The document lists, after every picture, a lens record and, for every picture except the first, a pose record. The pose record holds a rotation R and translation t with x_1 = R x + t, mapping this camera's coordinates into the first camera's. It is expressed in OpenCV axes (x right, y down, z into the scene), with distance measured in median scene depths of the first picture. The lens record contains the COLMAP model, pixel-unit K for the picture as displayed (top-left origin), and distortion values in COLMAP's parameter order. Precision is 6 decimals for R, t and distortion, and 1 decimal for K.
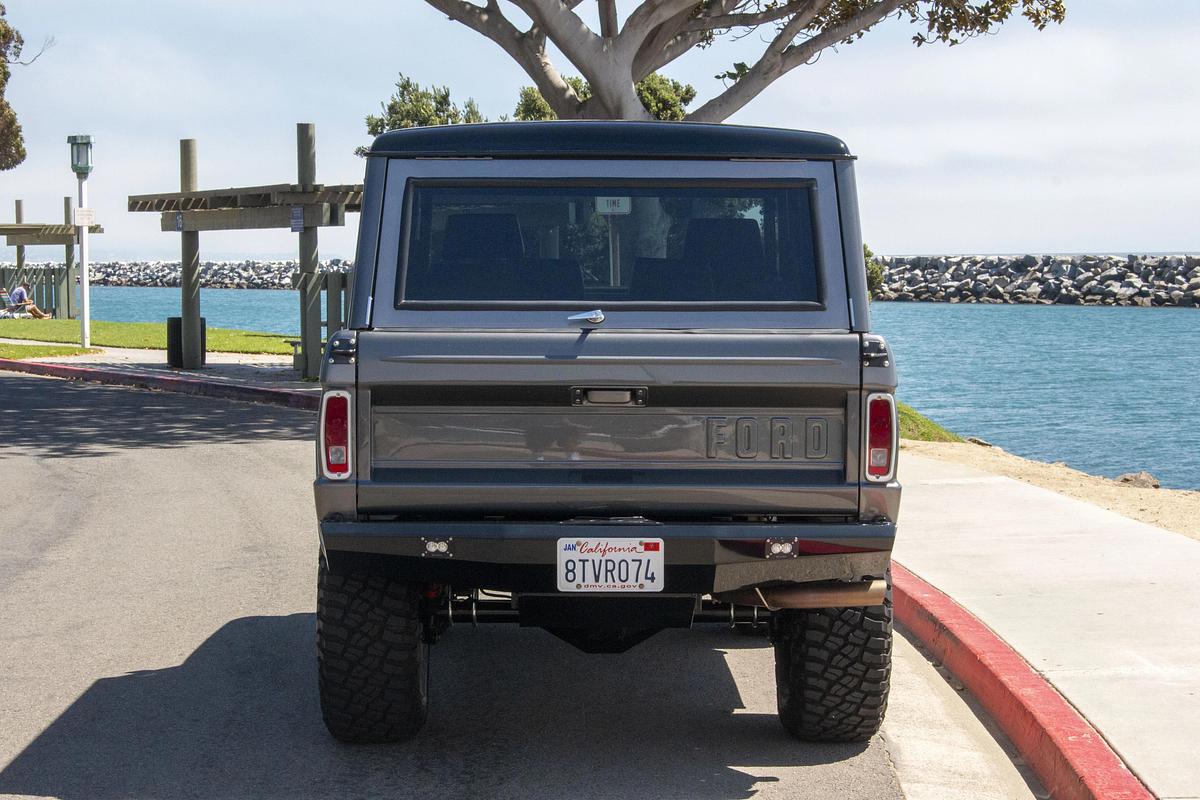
lens RADIAL K [[2595.5, 0, 596.0], [0, 2595.5, 411.5], [0, 0, 1]] dist [0.005940, 0.000000]
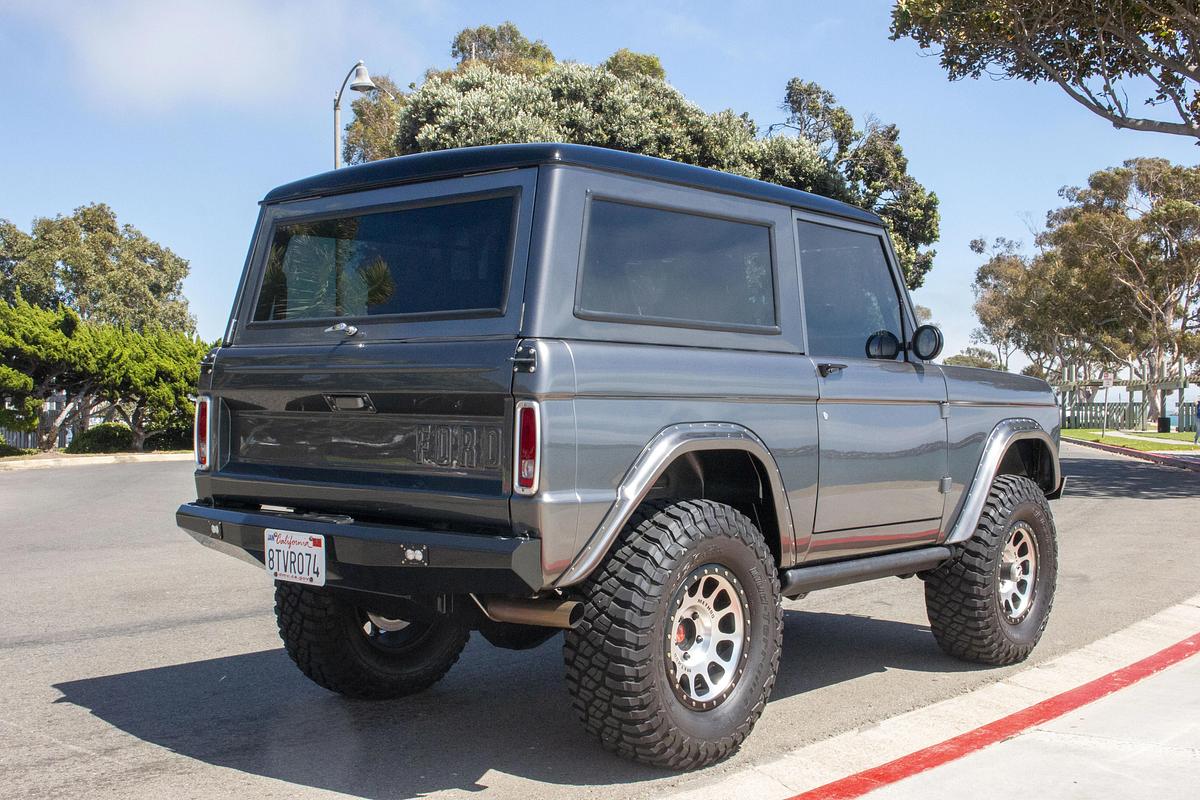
lens RADIAL K [[1396.5, 0, 605.1], [0, 1396.5, 409.9], [0, 0, 1]] dist [-0.067848, 0.000000]
pose [[0.743613, 0.008697, -0.668554, 0.469836], [-0.046553, 0.998162, -0.038794, 0.014728], [0.666988, 0.059971, 0.742651, 0.641210]]
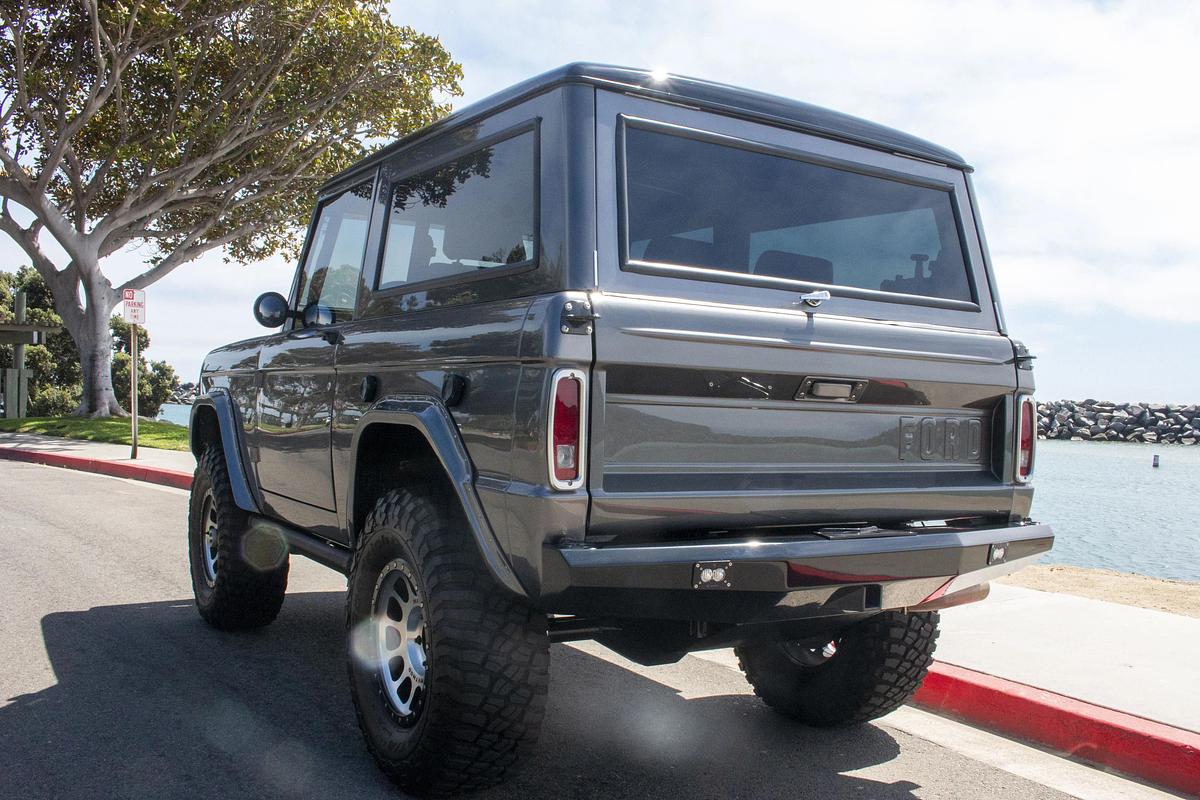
lens RADIAL K [[1092.4, 0, 606.0], [0, 1092.4, 392.4], [0, 0, 1]] dist [-0.130681, 0.000000]
pose [[0.856247, 0.032116, 0.515567, -0.250937], [-0.004785, 0.998516, -0.054253, 0.015408], [-0.516544, 0.043987, 0.855130, 0.723714]]
